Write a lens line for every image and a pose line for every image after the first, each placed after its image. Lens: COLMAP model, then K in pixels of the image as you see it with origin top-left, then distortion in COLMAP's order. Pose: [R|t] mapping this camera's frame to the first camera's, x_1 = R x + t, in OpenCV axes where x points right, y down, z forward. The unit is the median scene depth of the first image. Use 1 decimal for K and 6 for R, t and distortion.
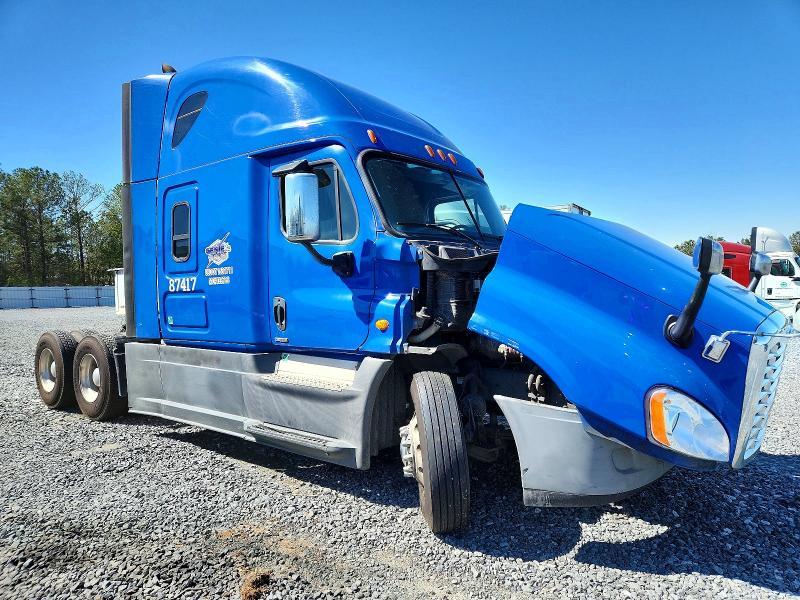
lens RADIAL K [[486.2, 0, 400.0], [0, 486.2, 300.0], [0, 0, 1]] dist [0.099103, -0.100491]
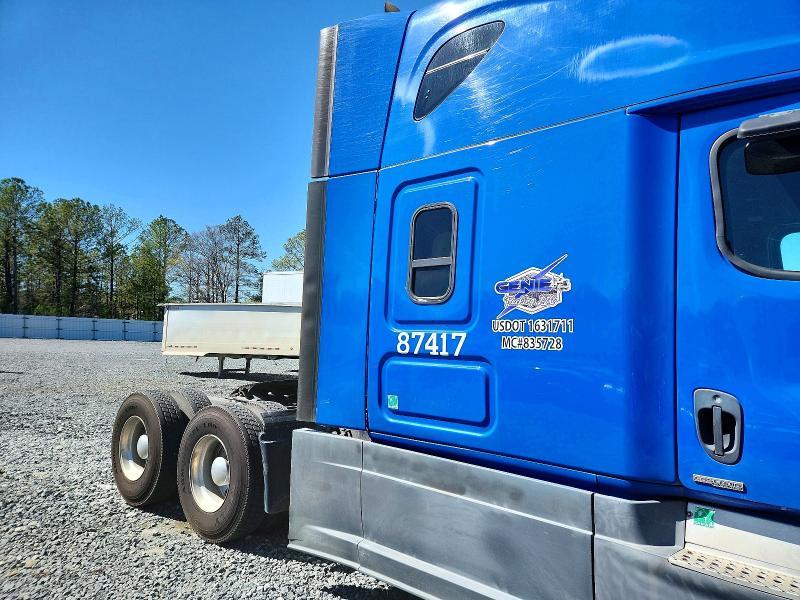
lens RADIAL K [[486.2, 0, 400.0], [0, 486.2, 300.0], [0, 0, 1]] dist [0.099103, -0.100491]
pose [[0.998082, 0.053107, -0.031810, -0.446796], [-0.055950, 0.993766, -0.096425, -0.023837], [0.026491, 0.098020, 0.994832, 0.413104]]
